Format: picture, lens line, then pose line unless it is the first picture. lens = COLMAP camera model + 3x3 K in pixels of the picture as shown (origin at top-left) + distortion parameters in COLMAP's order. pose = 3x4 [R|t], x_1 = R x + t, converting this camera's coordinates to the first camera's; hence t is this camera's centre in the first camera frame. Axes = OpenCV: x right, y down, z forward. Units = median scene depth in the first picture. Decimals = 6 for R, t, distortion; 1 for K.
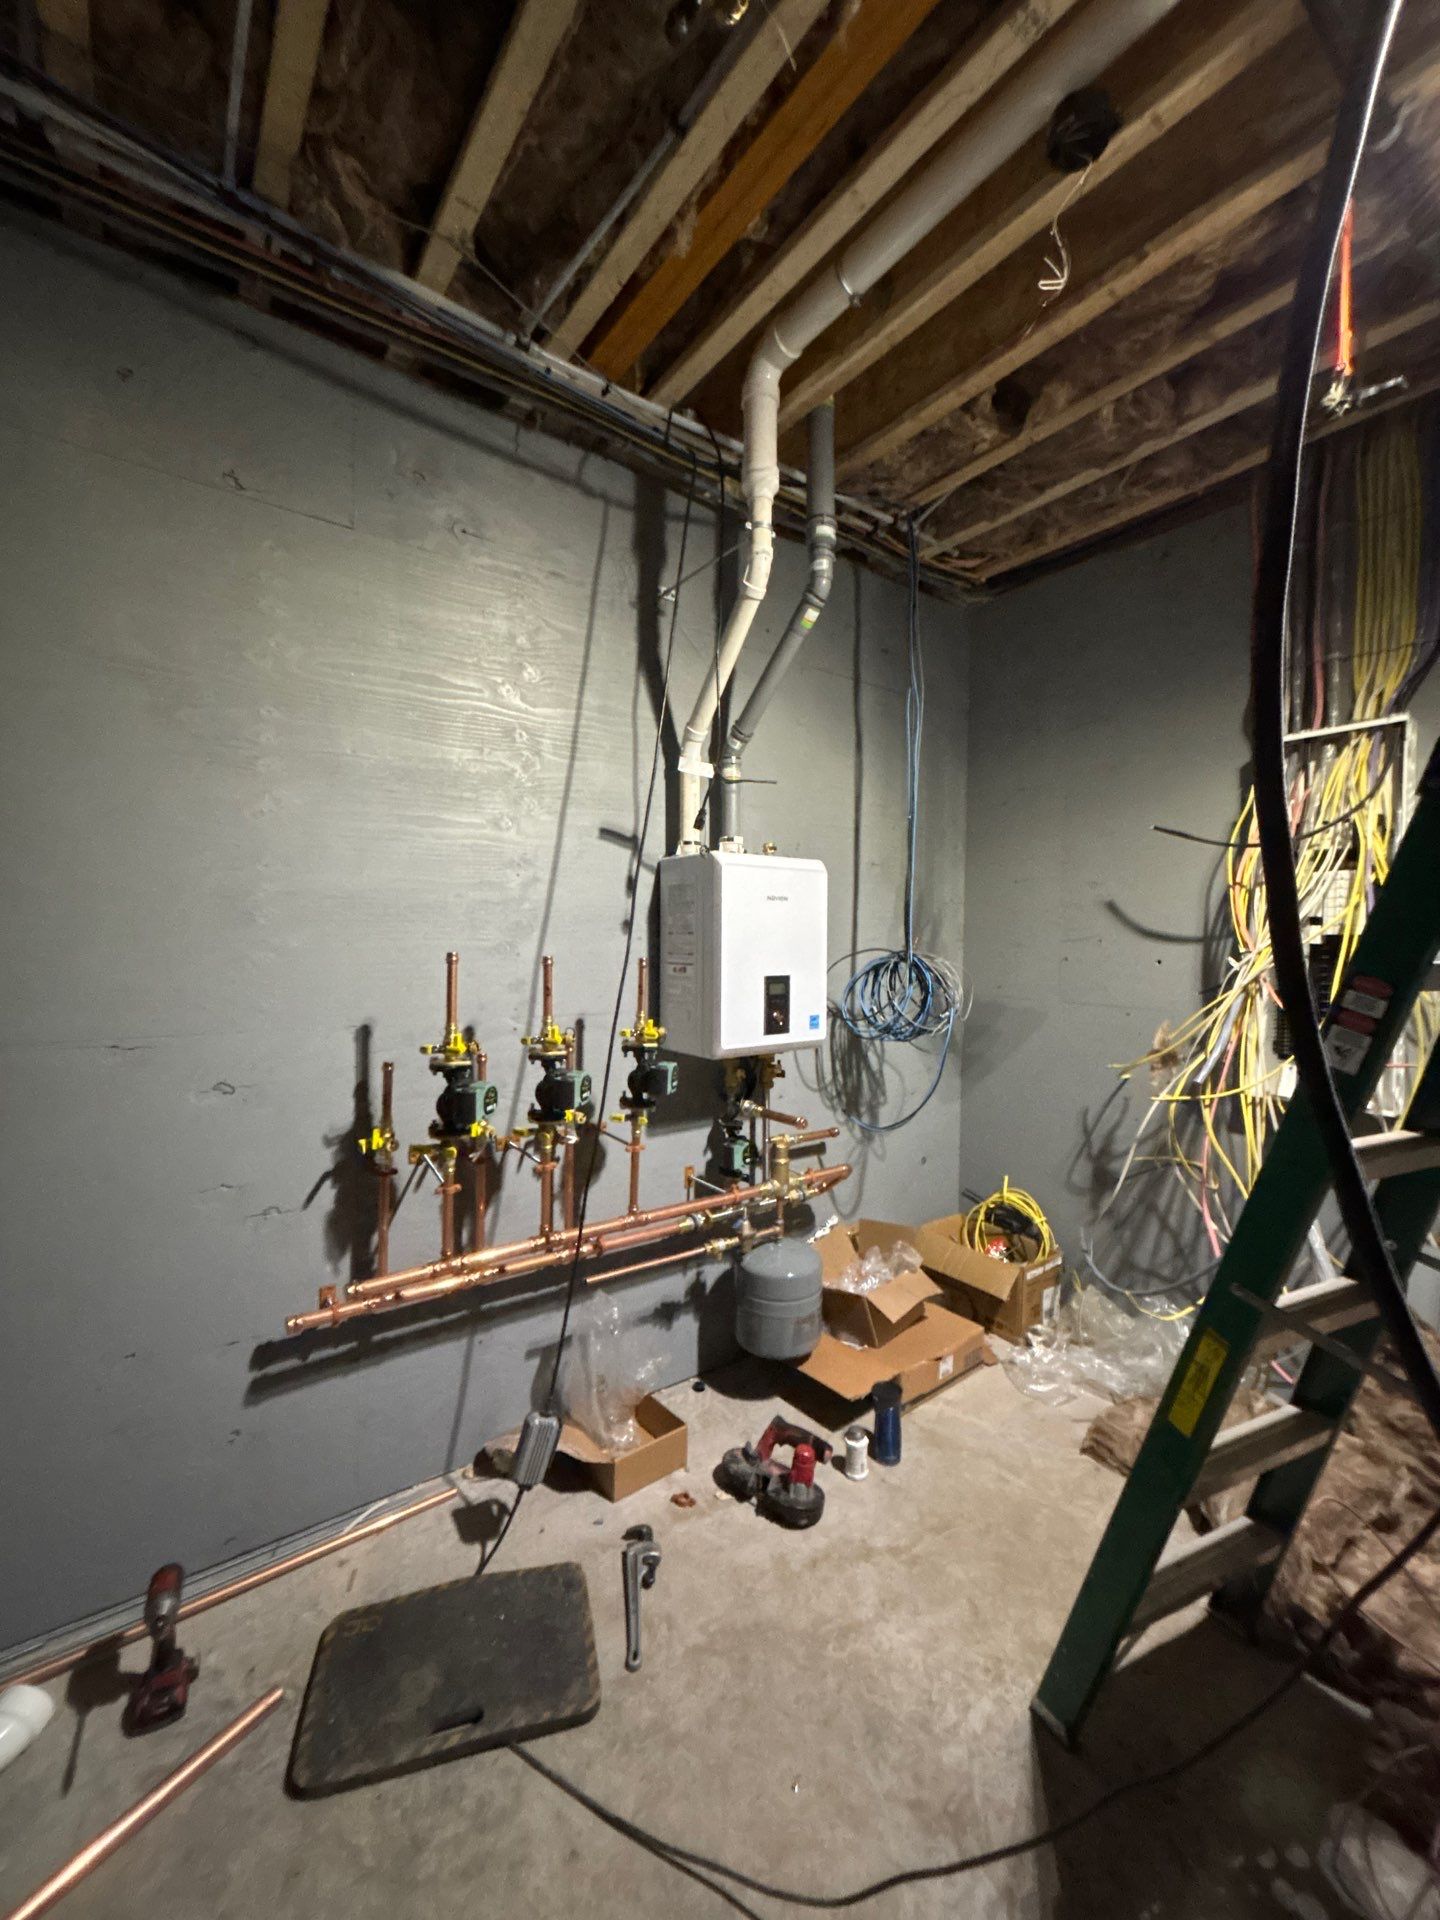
lens RADIAL K [[772.2, 0, 720.0], [0, 772.2, 960.0], [0, 0, 1]] dist [-0.000163, 0.000172]
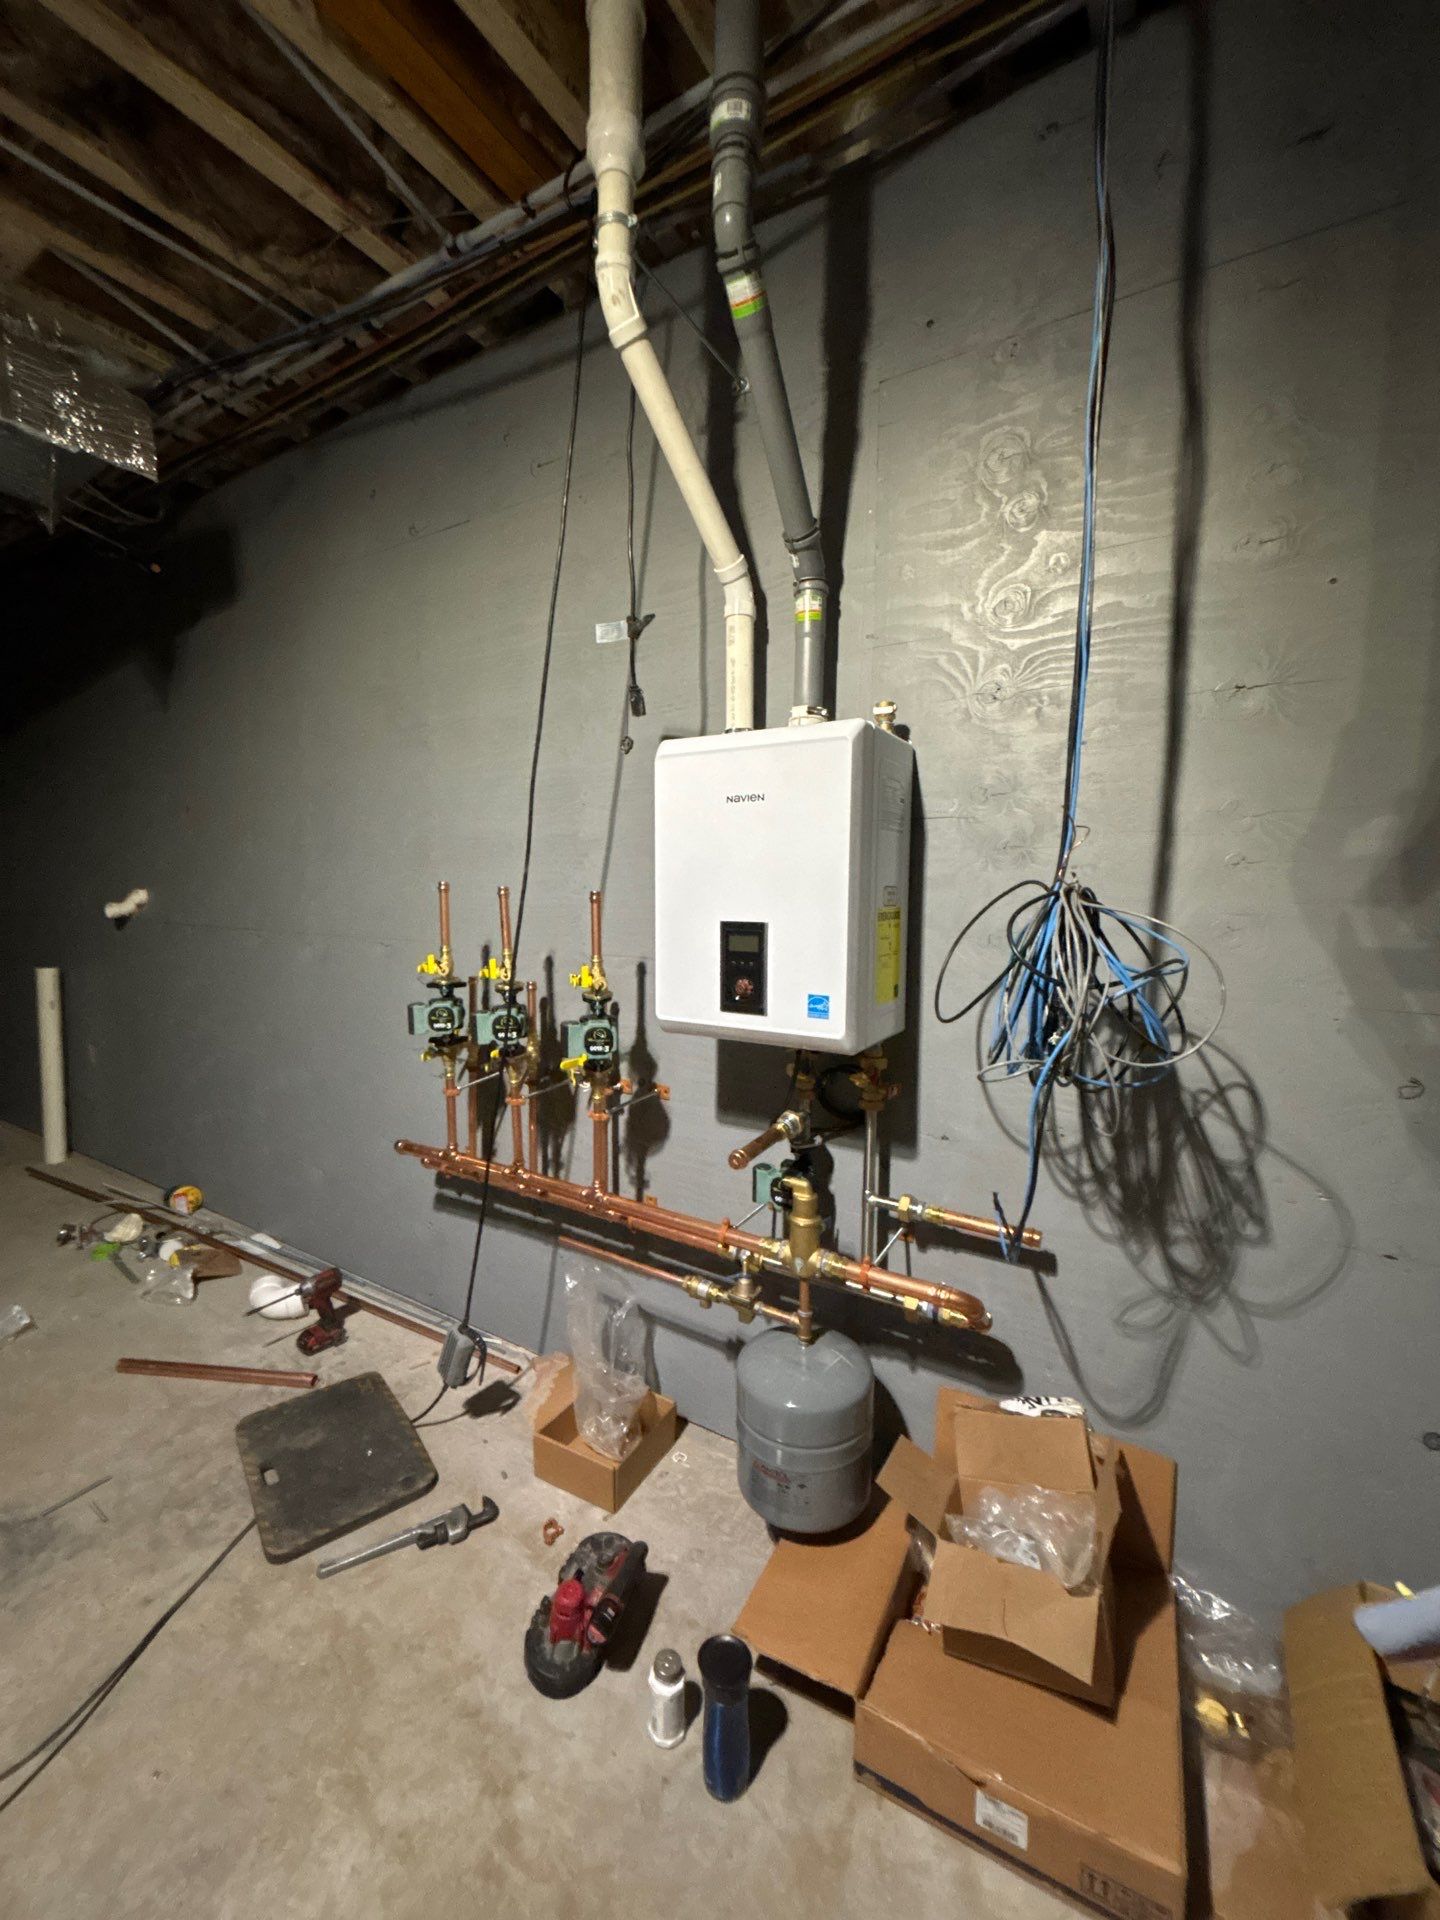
lens RADIAL K [[762.8, 0, 720.0], [0, 762.8, 960.0], [0, 0, 1]] dist [-0.003595, -0.000345]
pose [[0.387255, 0.083821, -0.918154, 0.668087], [-0.035609, 0.996475, 0.075952, 0.004676], [0.921285, 0.003281, 0.388875, 0.766340]]
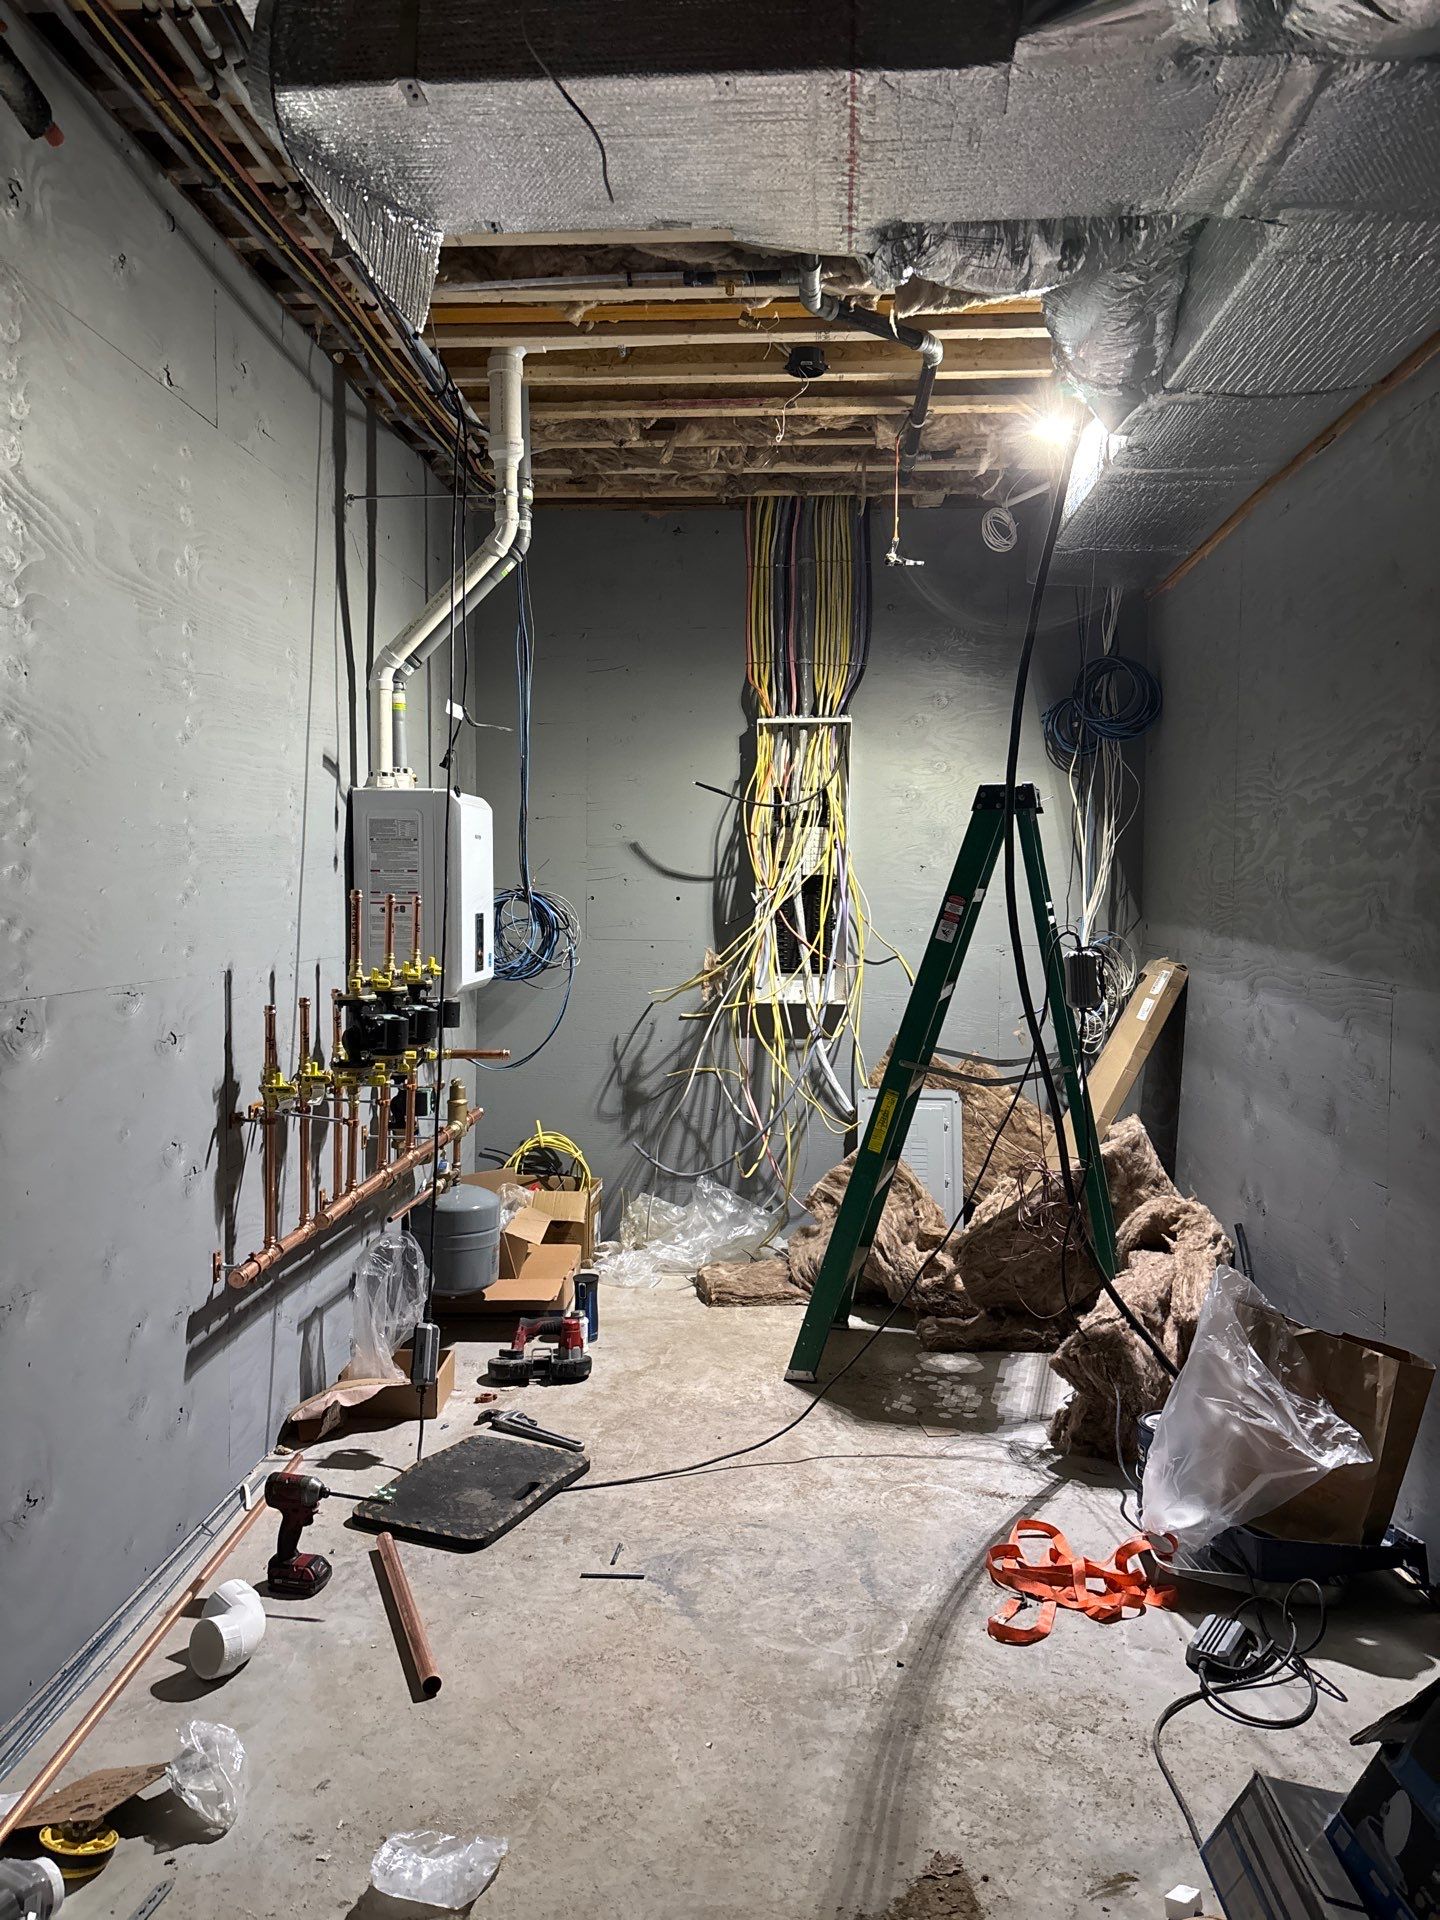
lens RADIAL K [[1530.5, 0, 720.0], [0, 1530.5, 960.0], [0, 0, 1]] dist [0.166369, -0.001828]
pose [[0.636206, -0.040780, 0.770440, -1.348507], [0.015624, 0.999078, 0.039981, 0.006049], [-0.771361, -0.013399, 0.636257, -0.567739]]
